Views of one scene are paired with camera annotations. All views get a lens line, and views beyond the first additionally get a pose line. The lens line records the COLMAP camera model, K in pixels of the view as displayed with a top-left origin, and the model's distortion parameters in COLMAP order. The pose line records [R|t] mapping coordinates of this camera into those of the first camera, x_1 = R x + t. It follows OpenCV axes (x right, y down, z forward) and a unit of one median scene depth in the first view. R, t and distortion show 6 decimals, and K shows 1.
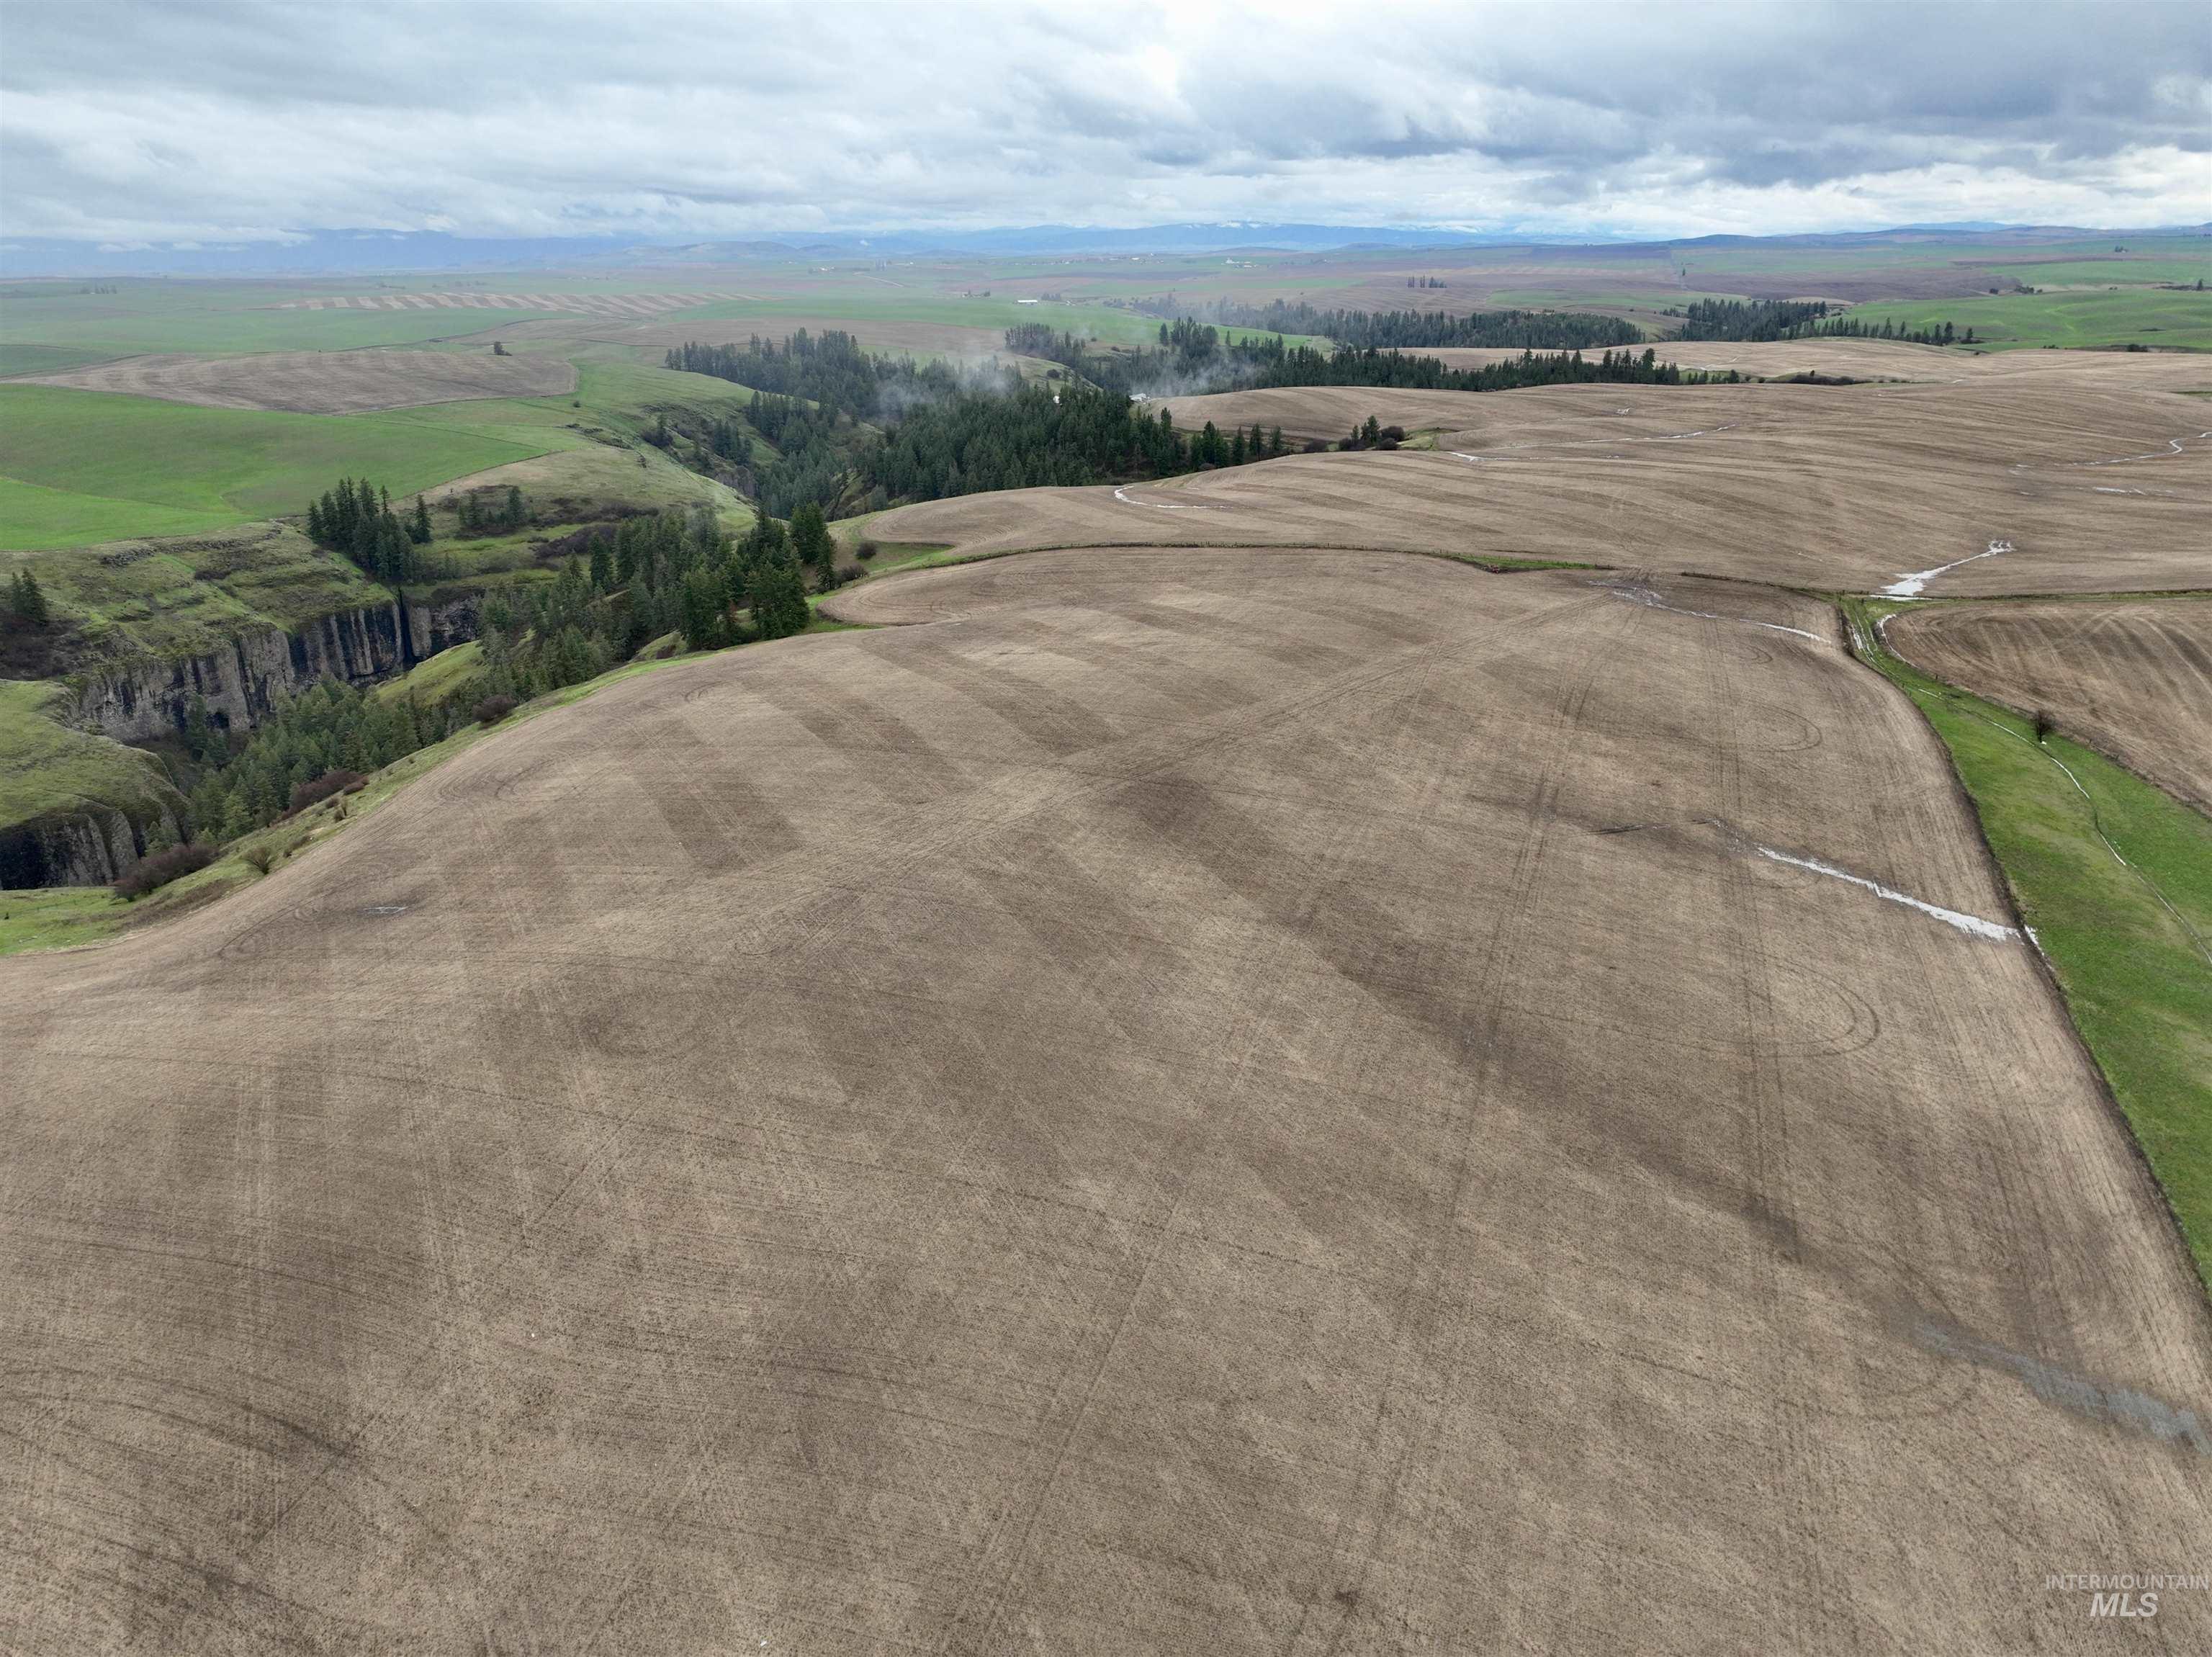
lens RADIAL K [[1558.8, 0, 1104.6], [0, 1558.8, 830.5], [0, 0, 1]] dist [-0.005951, 0.024544]
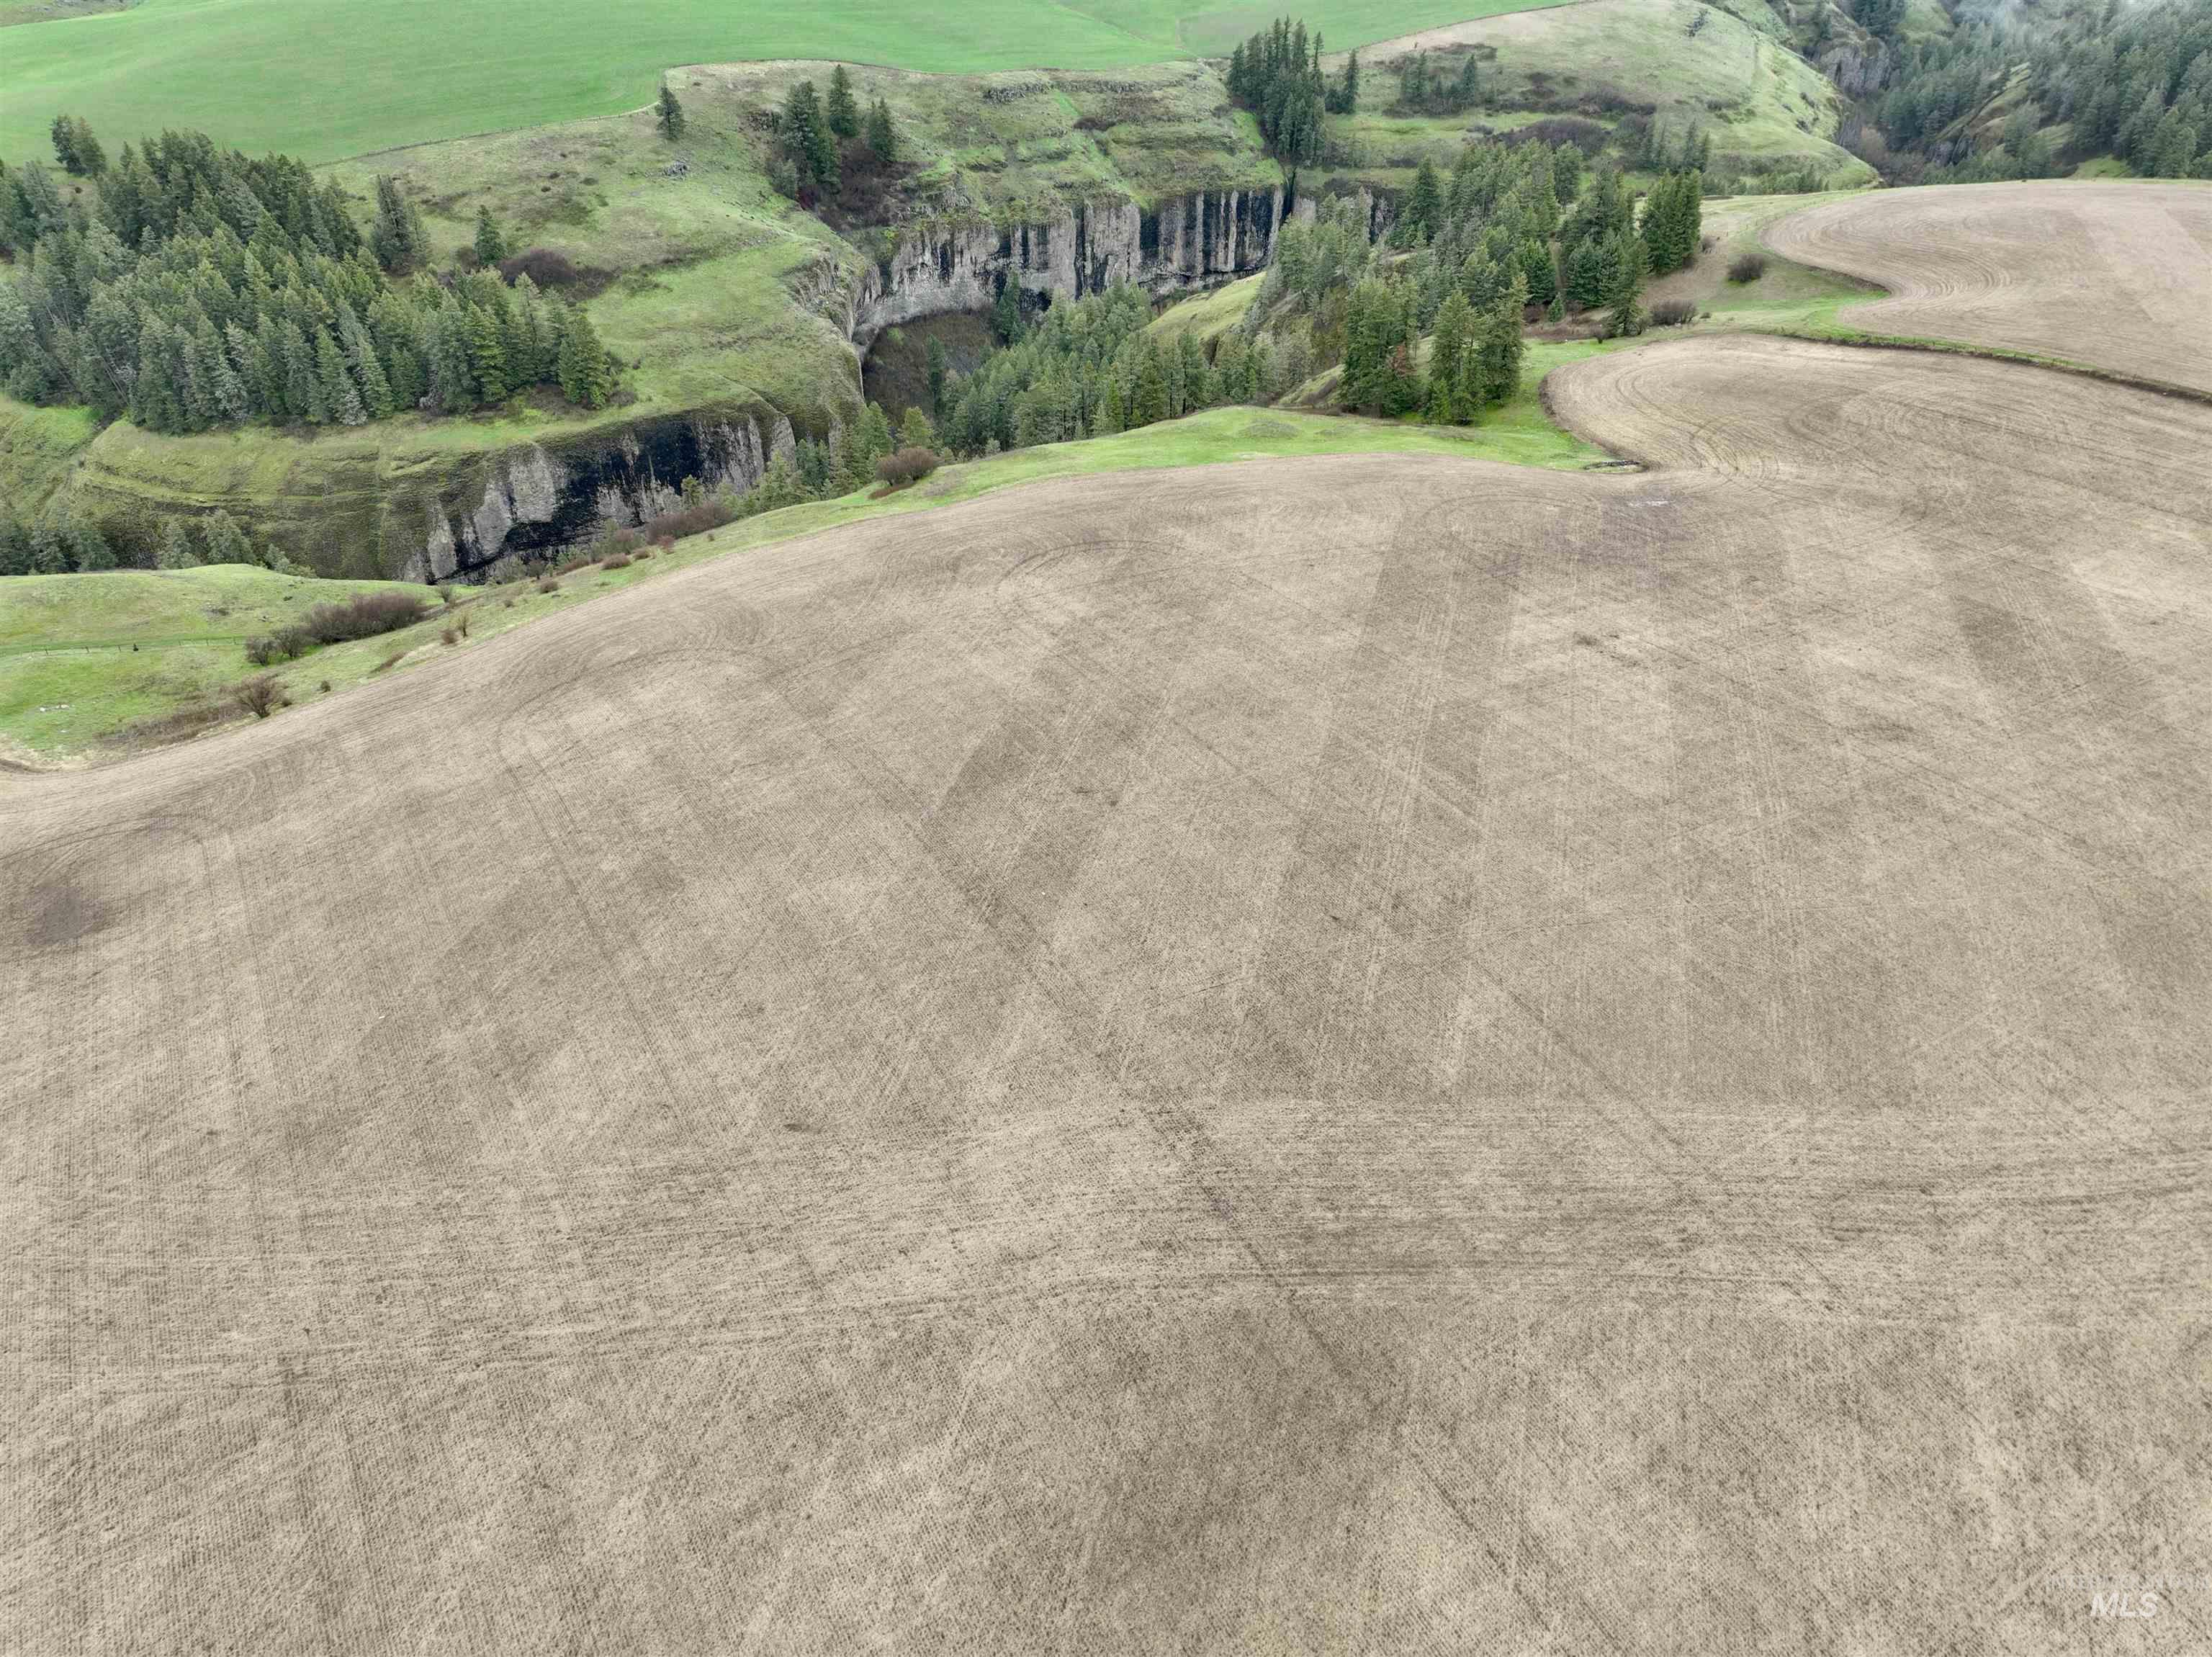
lens RADIAL K [[1558.8, 0, 1104.6], [0, 1558.8, 830.5], [0, 0, 1]] dist [-0.005951, 0.024544]
pose [[0.746433, 0.395655, -0.535065, 0.063585], [-0.236825, 0.909351, 0.342044, -0.110266], [0.621894, -0.128596, 0.772471, 0.290613]]
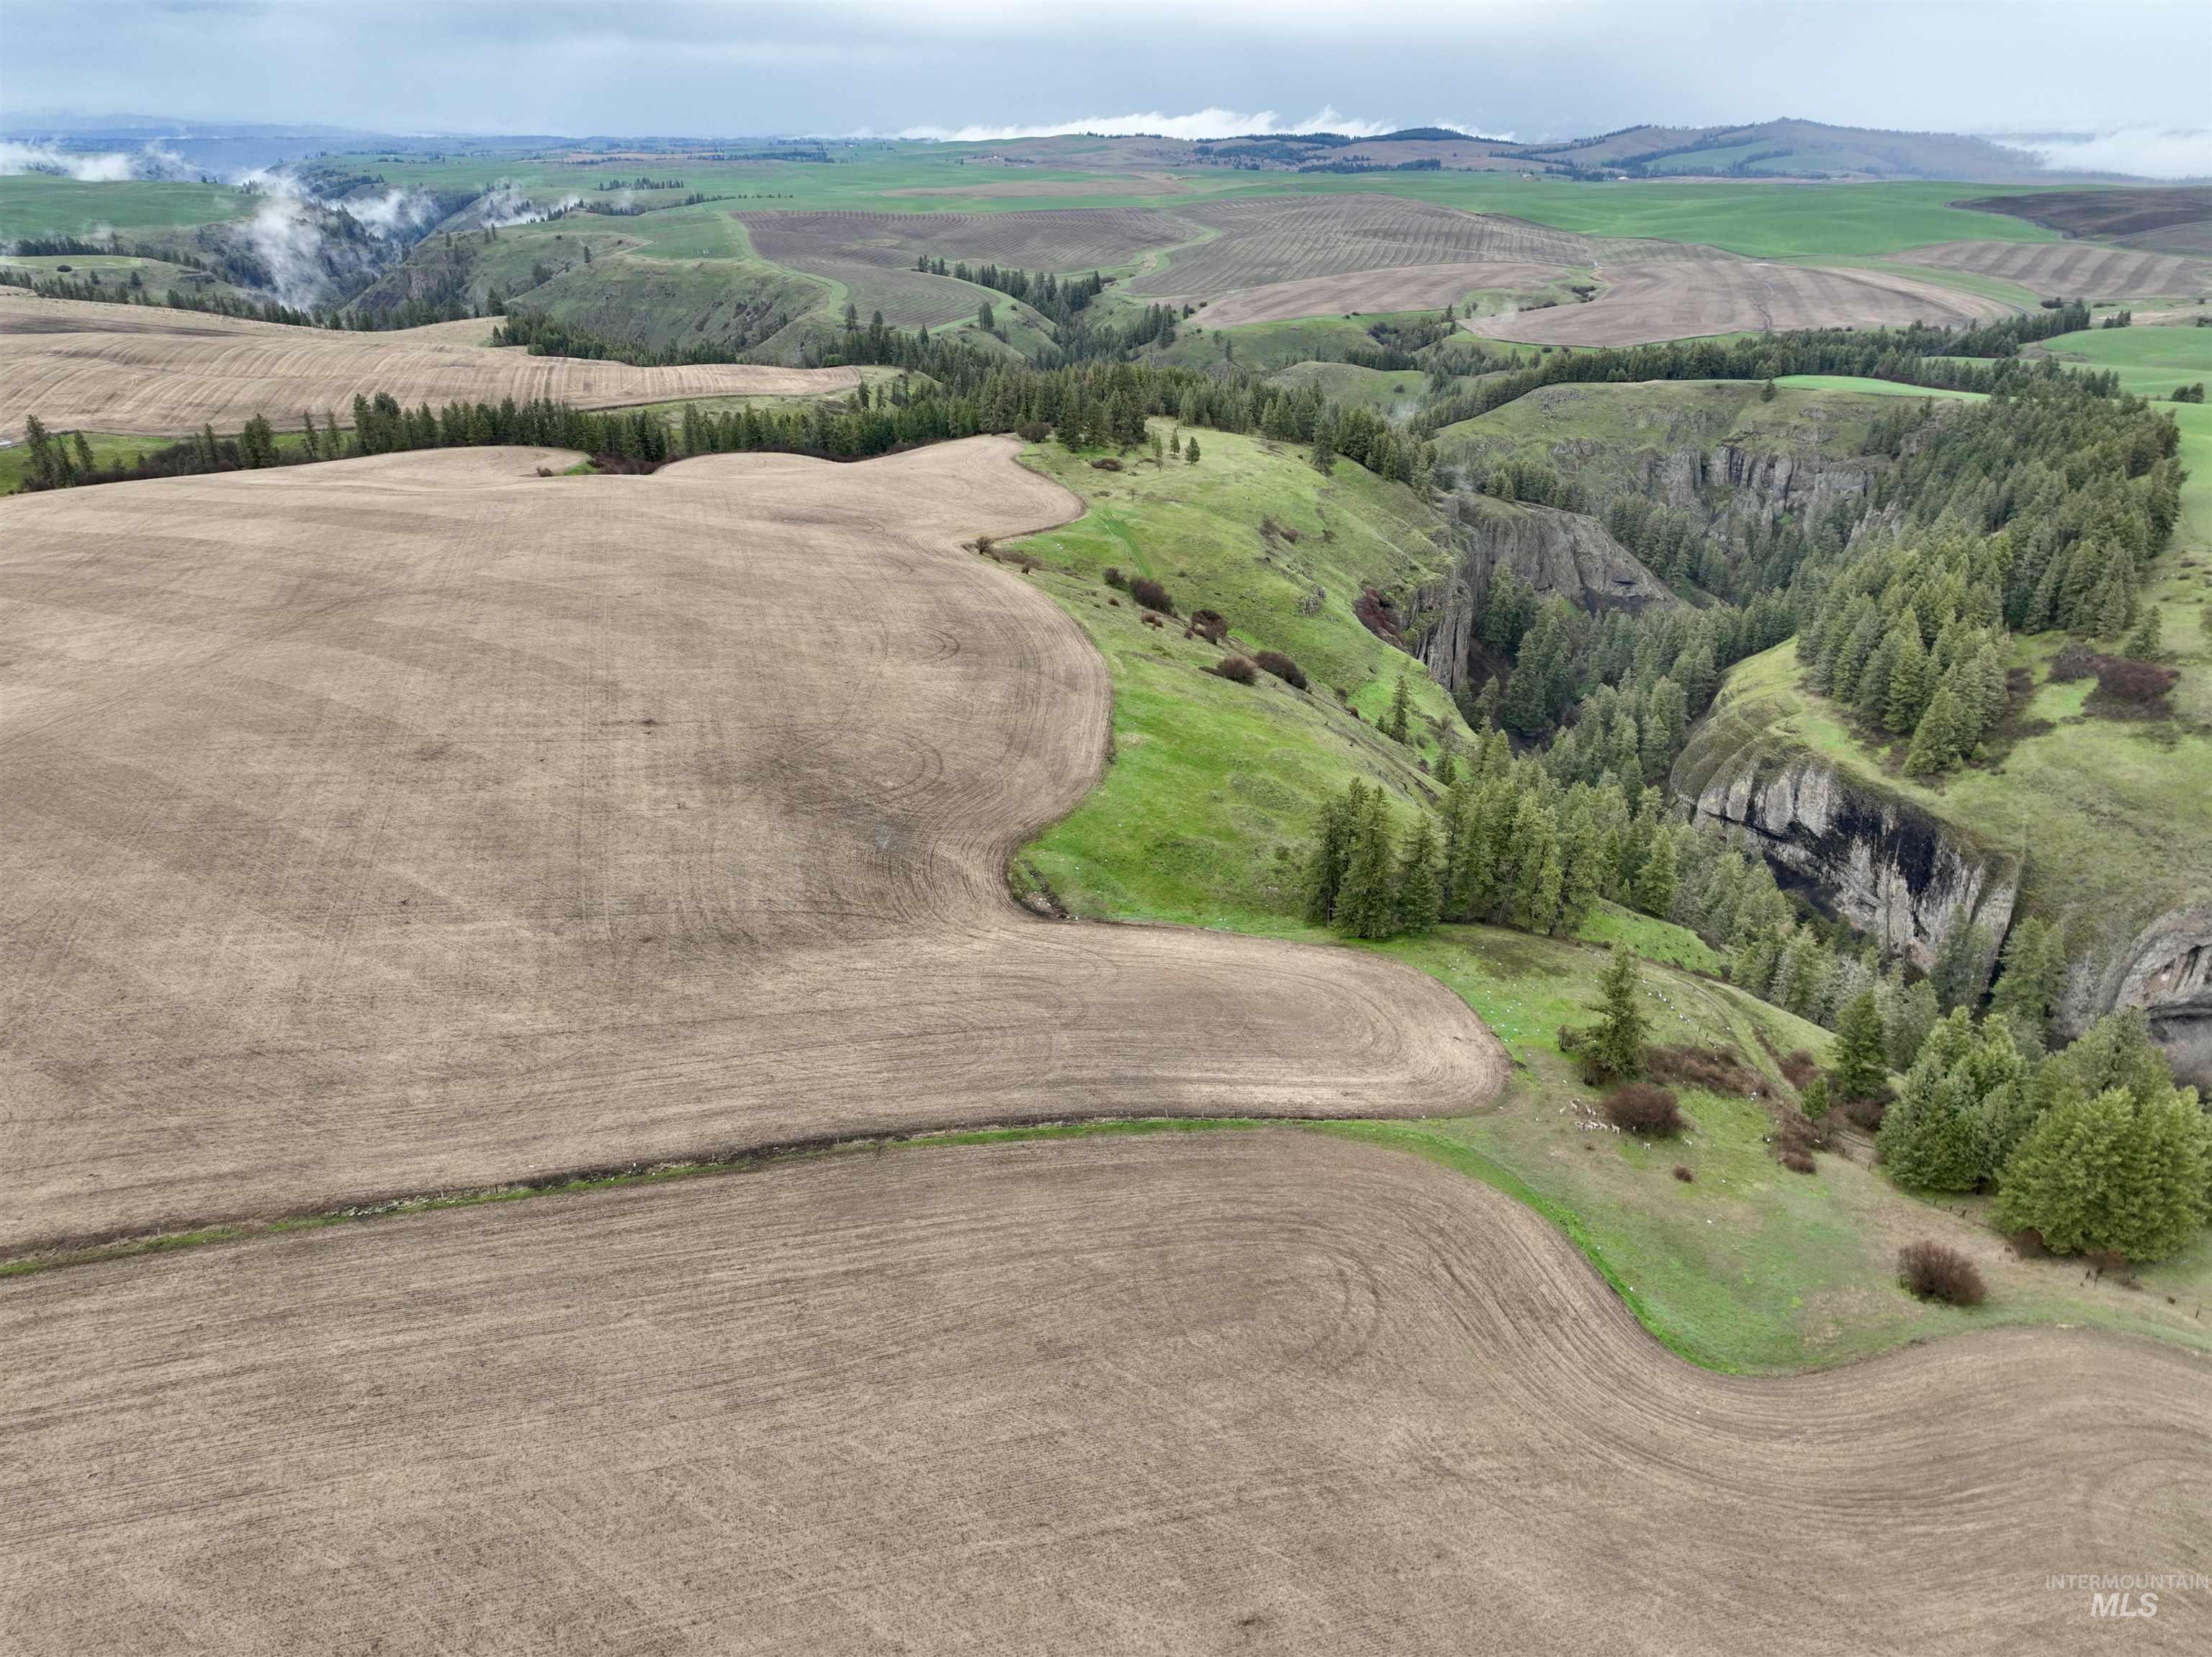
lens RADIAL K [[1558.8, 0, 1104.6], [0, 1558.8, 830.5], [0, 0, 1]] dist [-0.005951, 0.024544]
pose [[-0.828387, 0.243992, -0.504225, 0.076426], [-0.188203, 0.726591, 0.660791, -0.334899], [0.527593, 0.642288, -0.555979, 0.876883]]
